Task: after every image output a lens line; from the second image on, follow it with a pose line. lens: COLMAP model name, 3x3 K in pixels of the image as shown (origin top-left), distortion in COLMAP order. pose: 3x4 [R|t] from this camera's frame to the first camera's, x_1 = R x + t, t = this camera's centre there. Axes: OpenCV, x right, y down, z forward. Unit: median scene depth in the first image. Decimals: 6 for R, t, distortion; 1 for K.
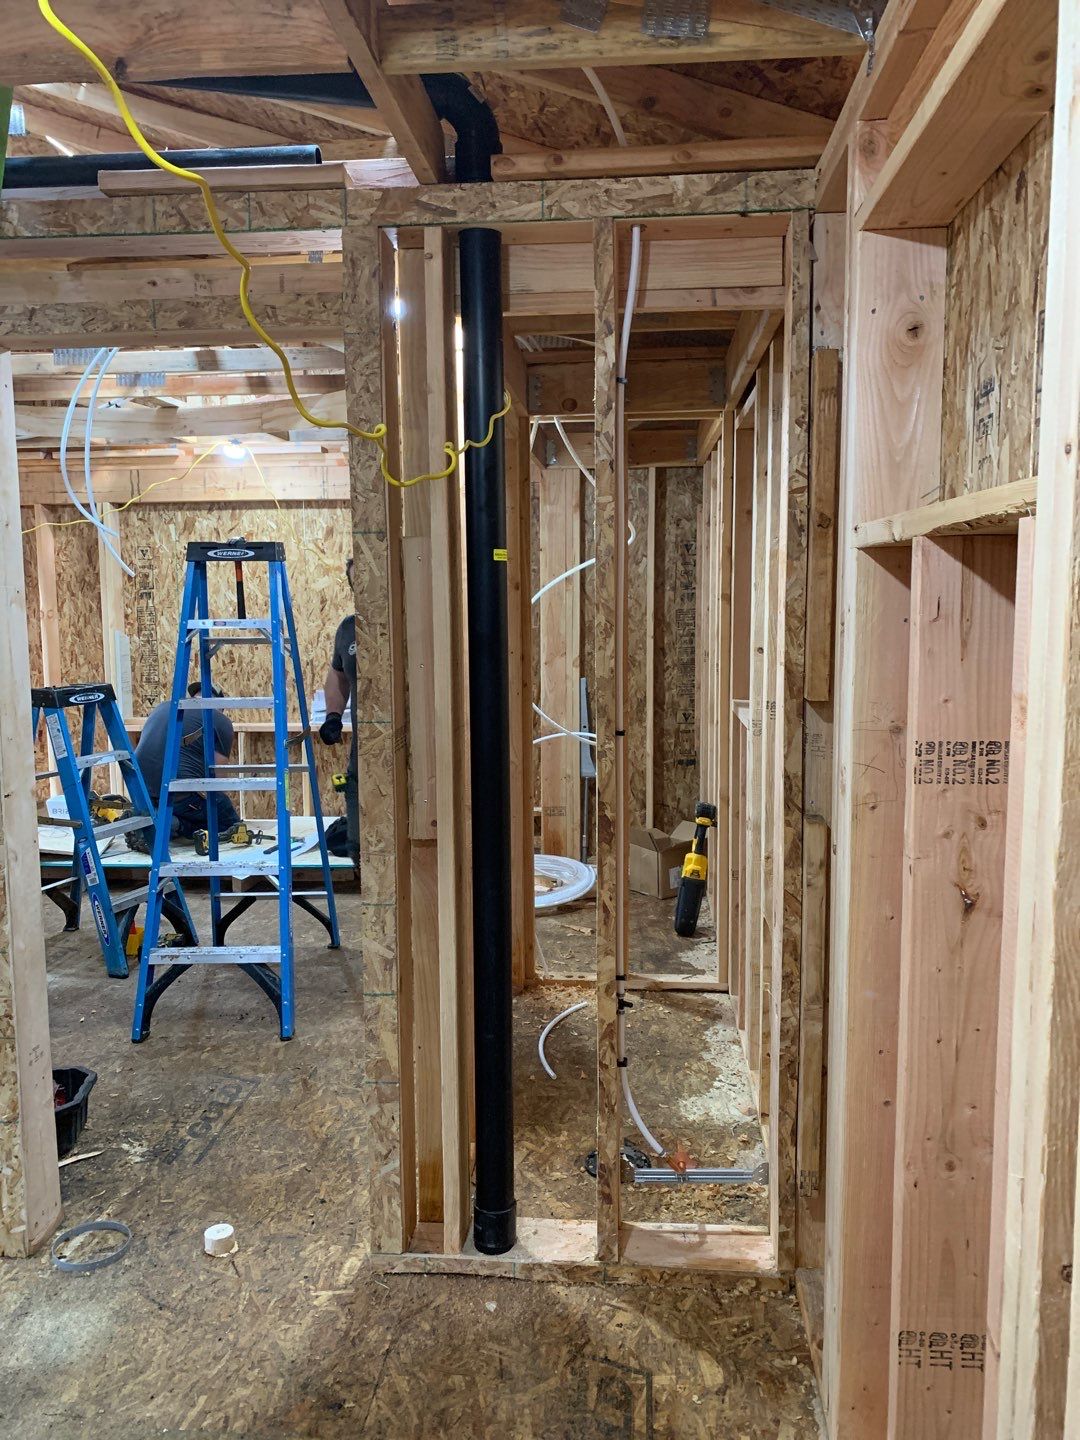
lens RADIAL K [[1104.3, 0, 540.7], [0, 1104.3, 723.0], [0, 0, 1]] dist [0.011395, -0.014628]
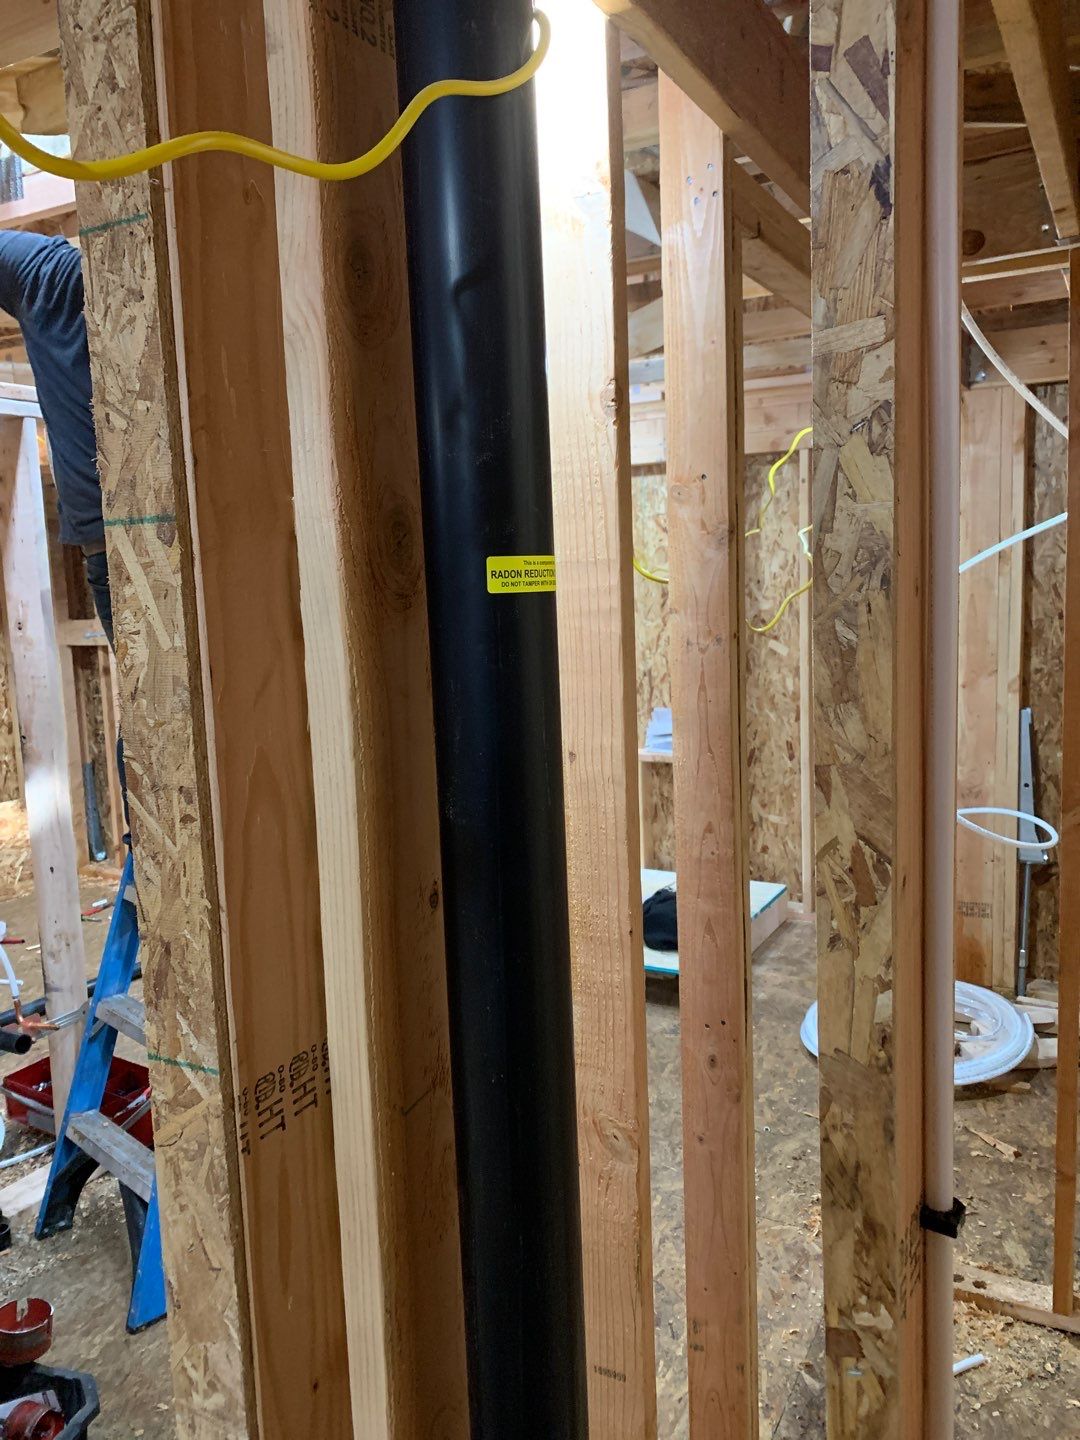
lens RADIAL K [[1104.3, 0, 534.5], [0, 1104.3, 706.7], [0, 0, 1]] dist [0.011395, -0.014628]
pose [[0.915583, 0.021276, -0.401566, 0.039987], [-0.016011, 0.999736, 0.016463, -0.054288], [0.401811, -0.008644, 0.915682, 0.325504]]
